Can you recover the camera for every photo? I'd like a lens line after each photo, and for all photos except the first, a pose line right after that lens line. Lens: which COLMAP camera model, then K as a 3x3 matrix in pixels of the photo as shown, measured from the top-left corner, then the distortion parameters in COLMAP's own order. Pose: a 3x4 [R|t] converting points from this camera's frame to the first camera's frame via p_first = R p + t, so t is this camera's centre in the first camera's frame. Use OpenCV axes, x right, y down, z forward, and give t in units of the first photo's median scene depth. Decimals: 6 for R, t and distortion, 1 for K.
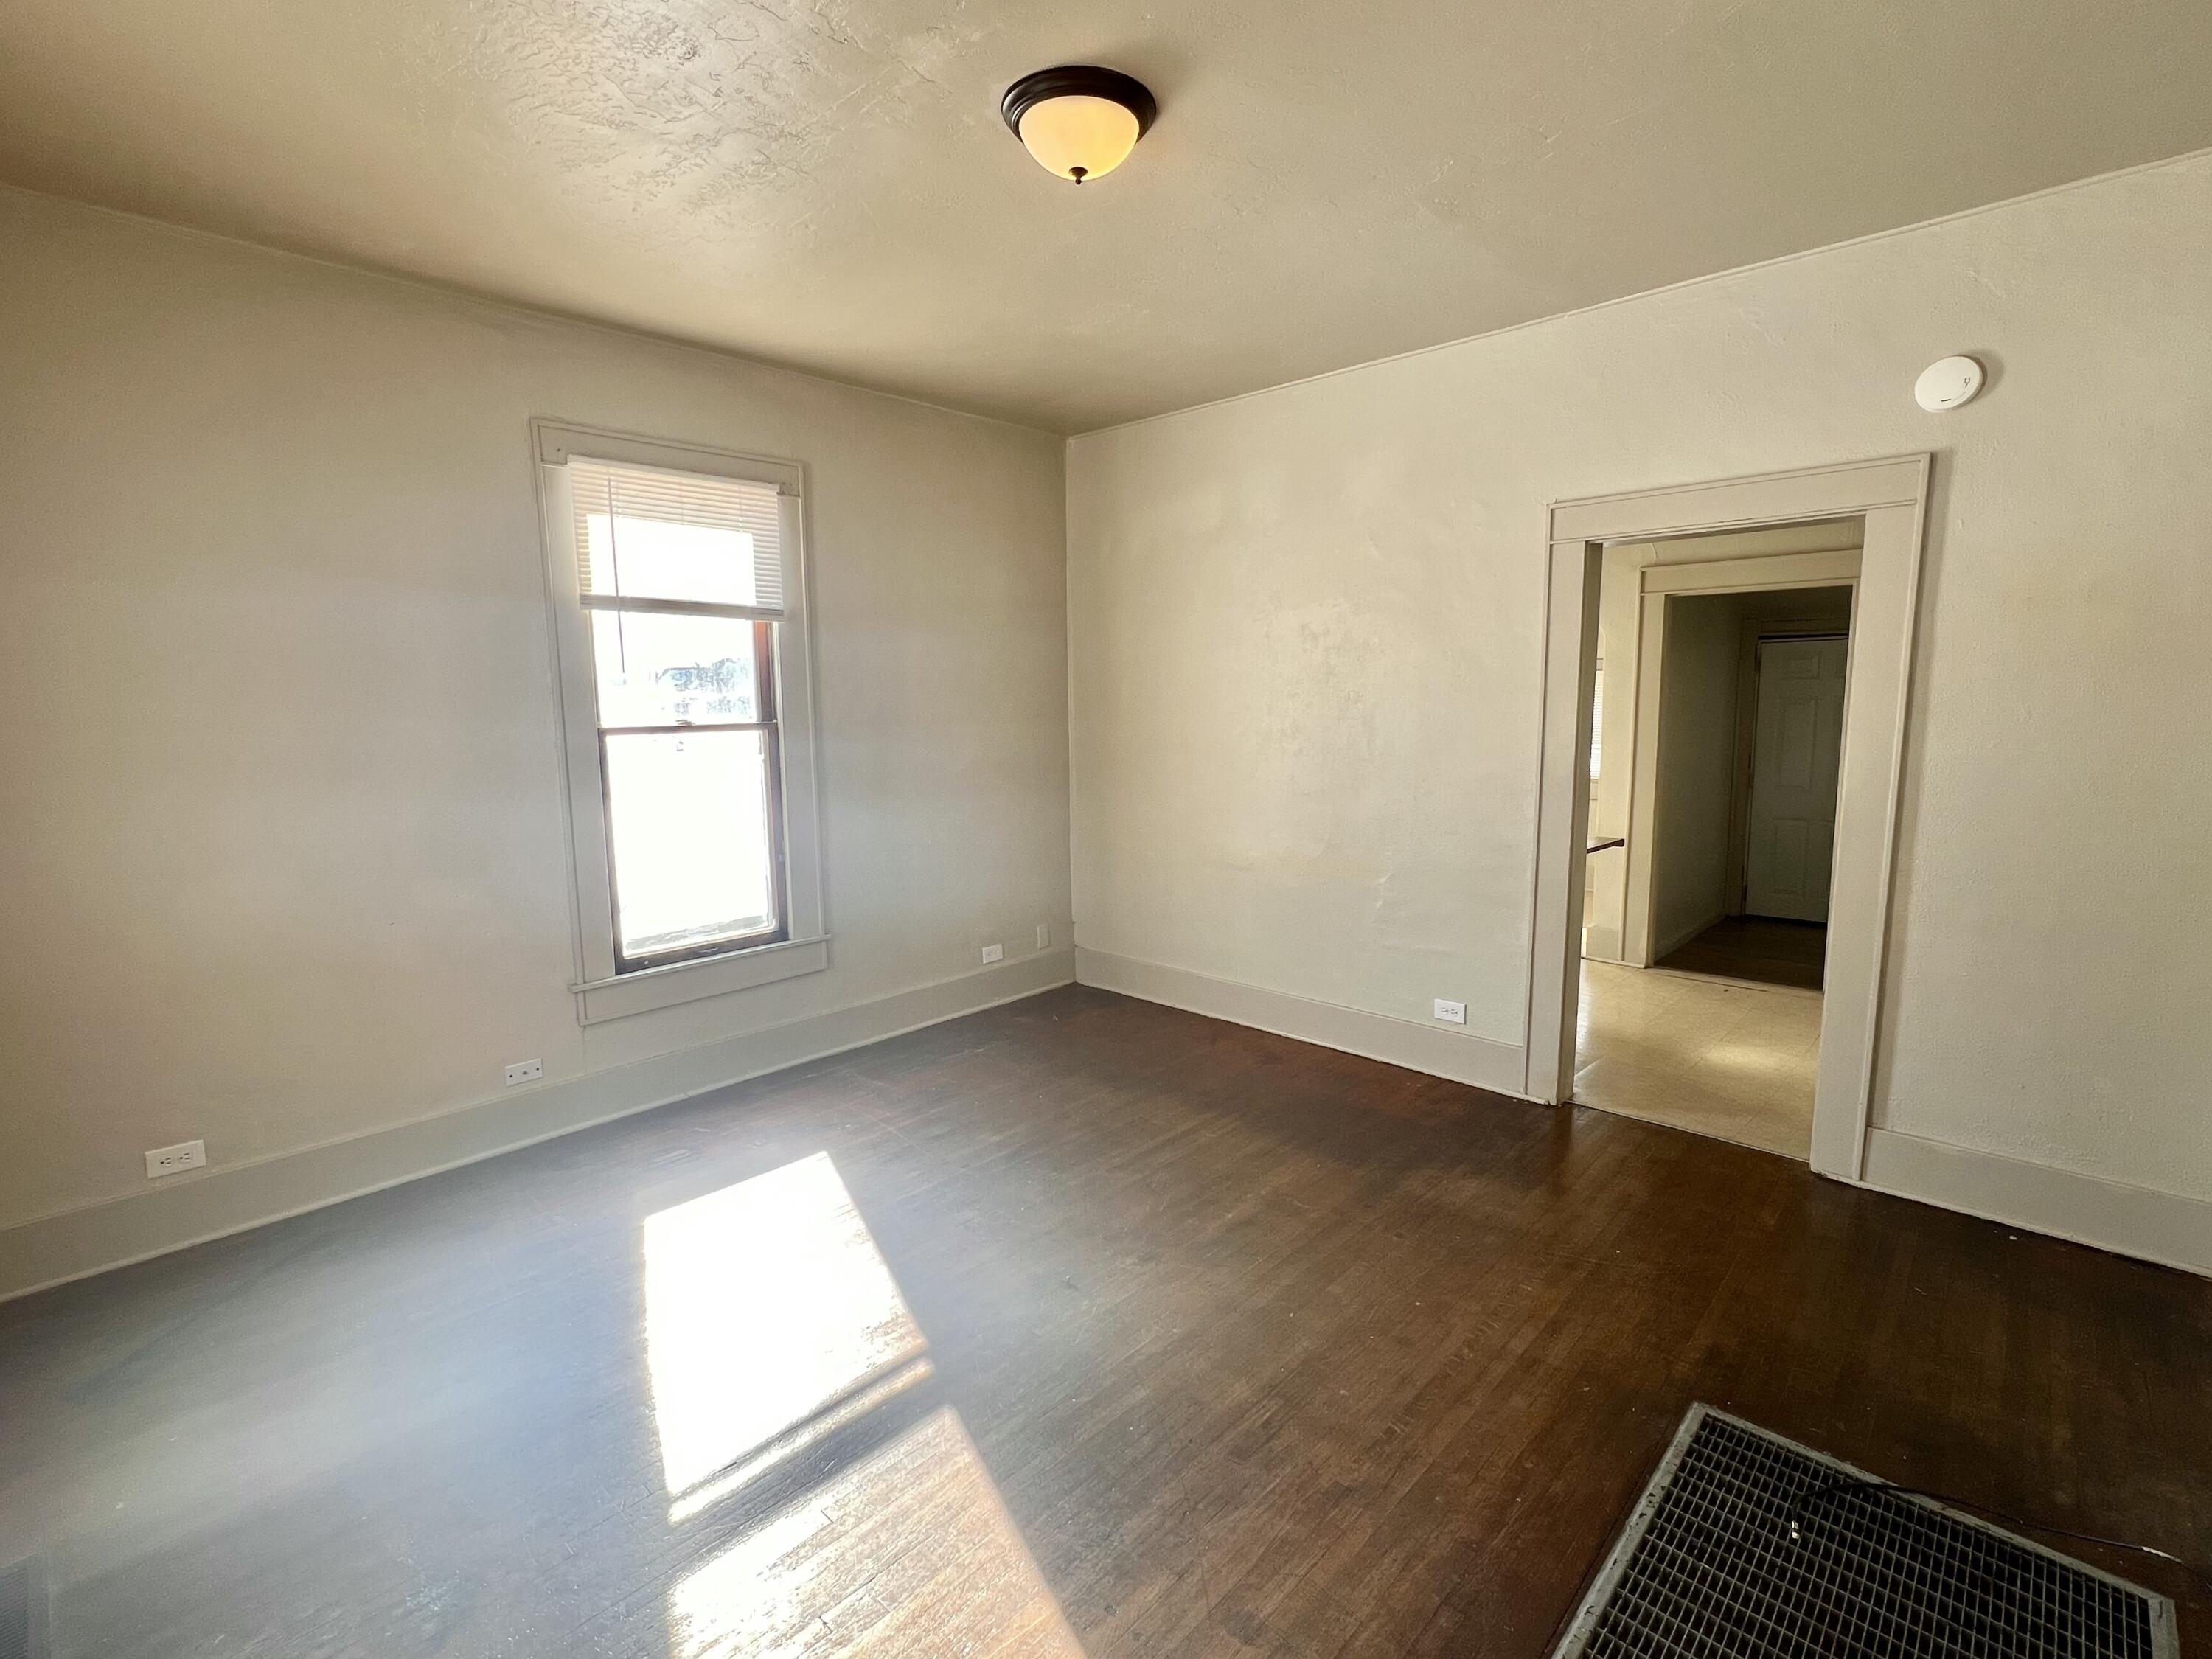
lens RADIAL K [[1019.1, 0, 1106.0], [0, 1019.1, 829.5], [0, 0, 1]] dist [-0.002664, -0.000108]
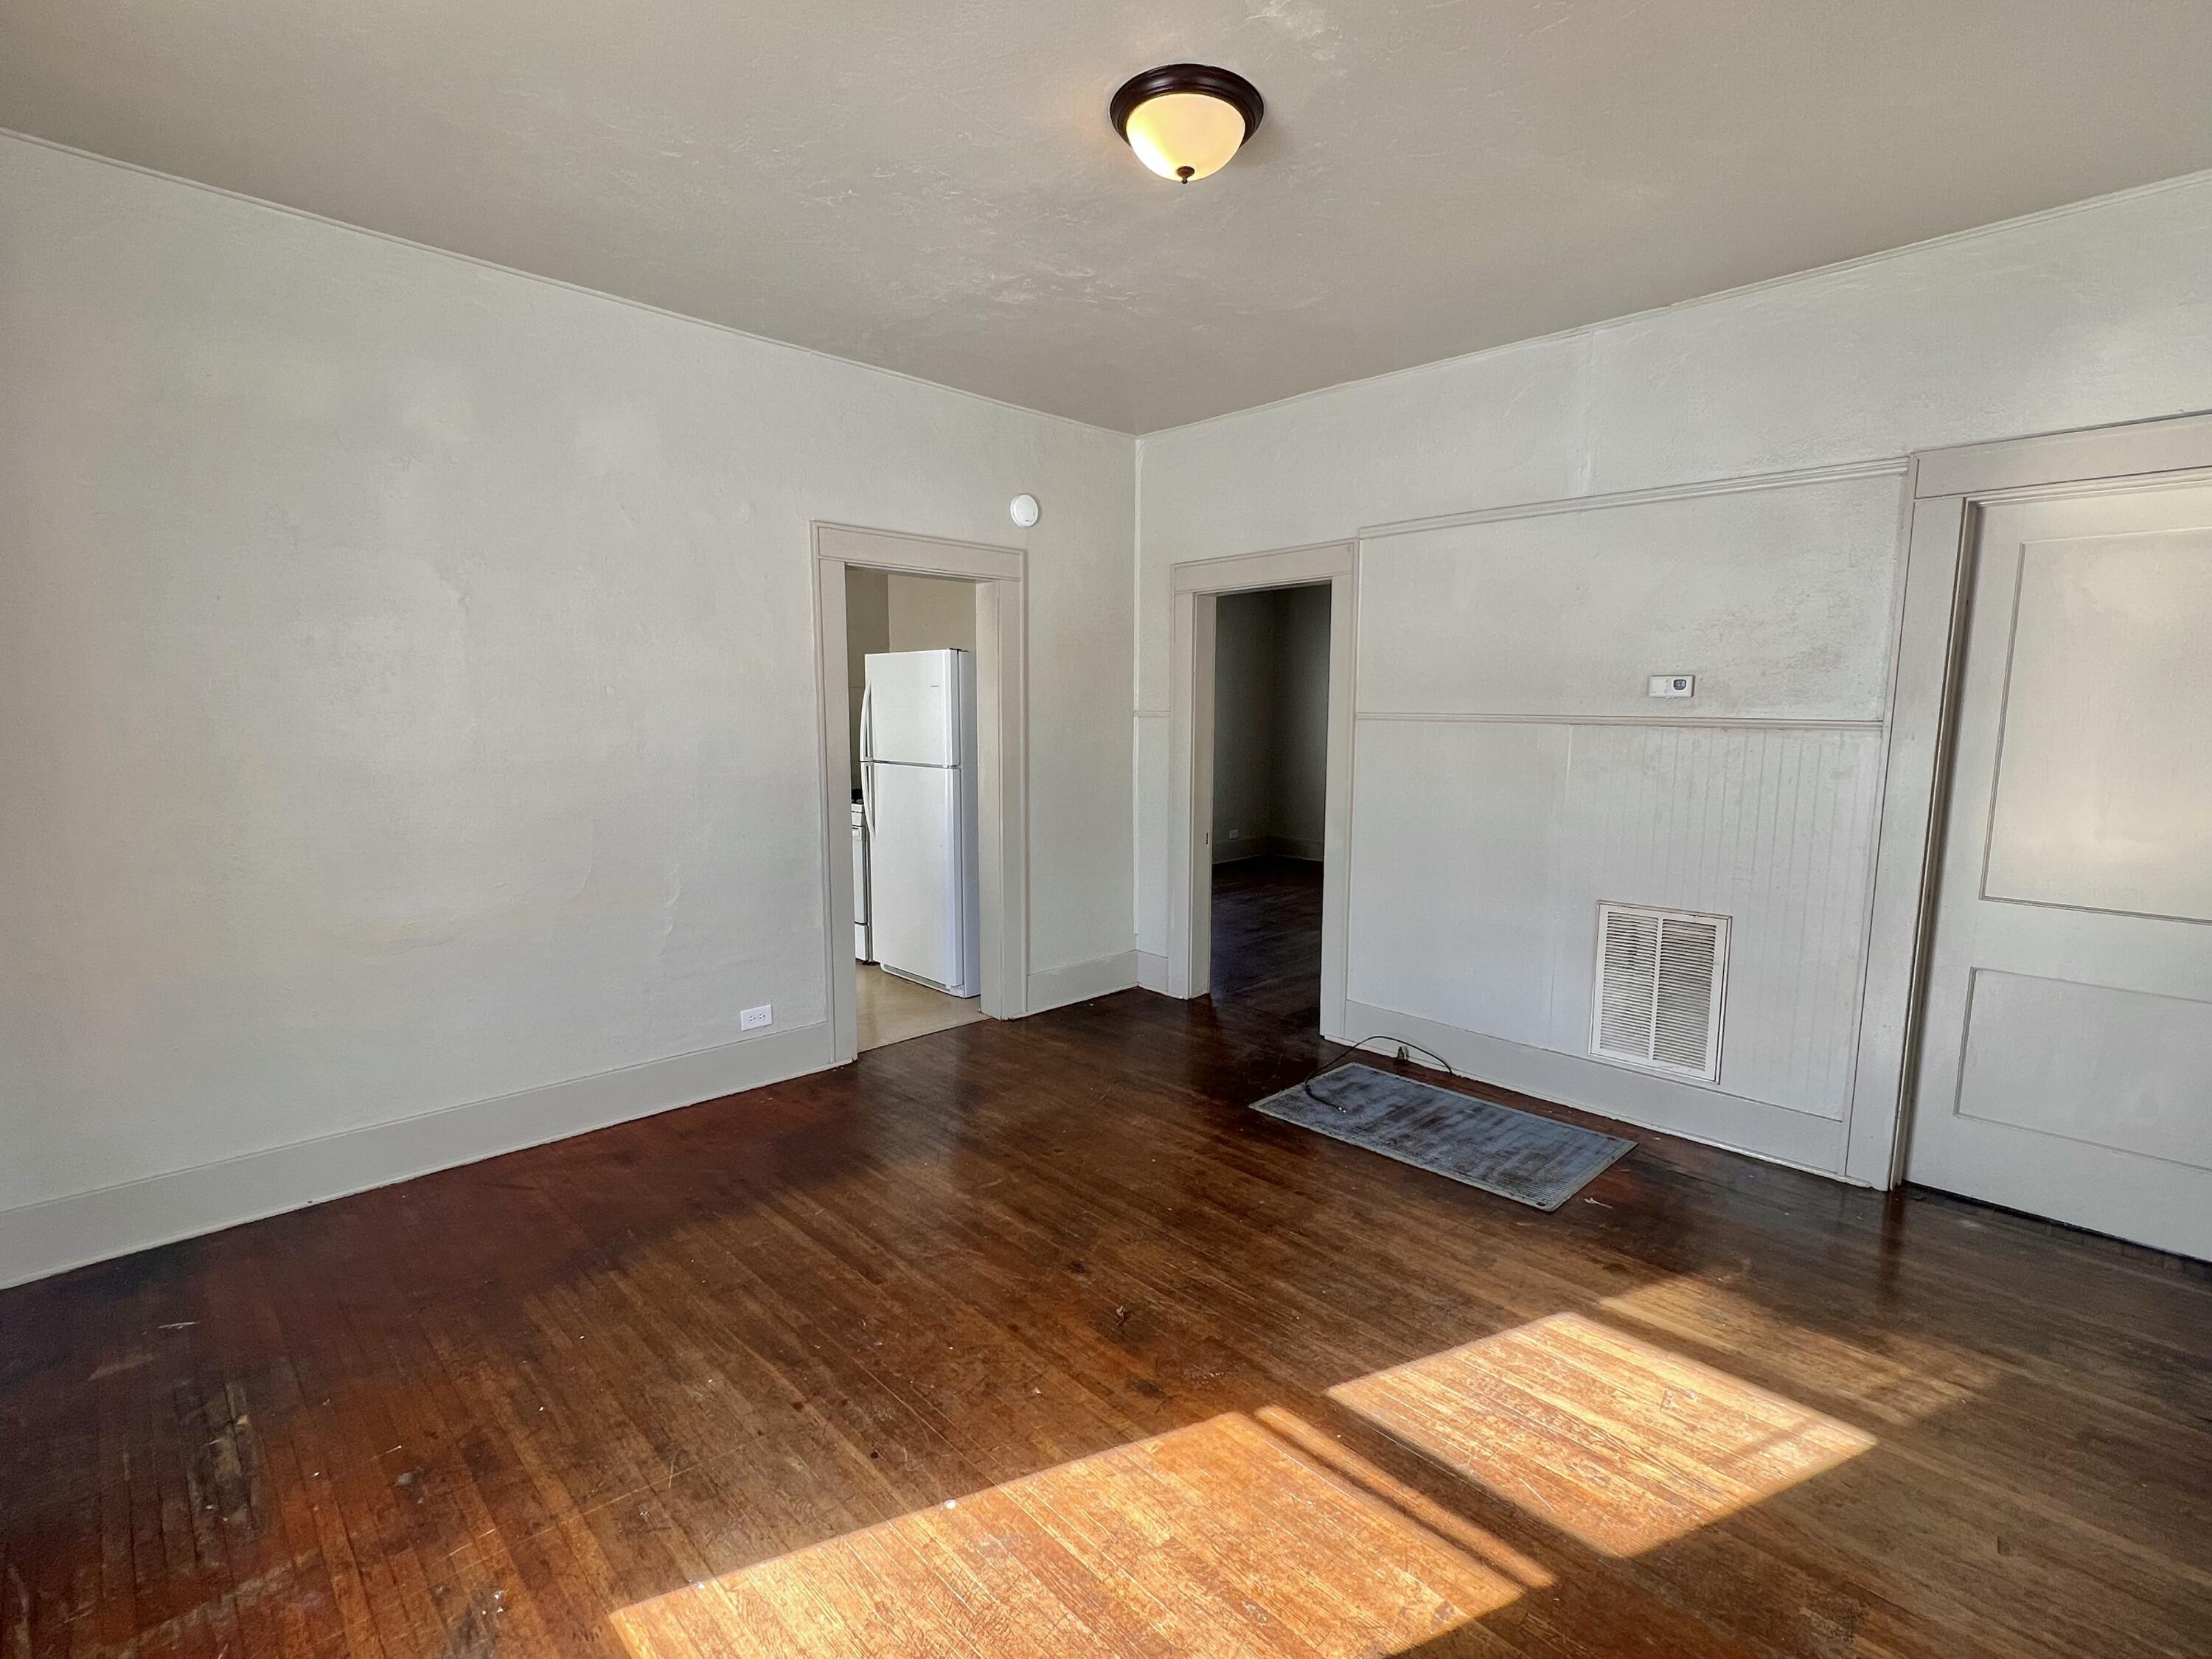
lens RADIAL K [[1019.1, 0, 1106.0], [0, 1019.1, 829.5], [0, 0, 1]] dist [-0.002664, -0.000108]
pose [[0.035637, -0.111132, 0.993166, -0.777016], [0.116392, 0.987496, 0.106321, -0.083329], [-0.992564, 0.111808, 0.048126, 0.777317]]
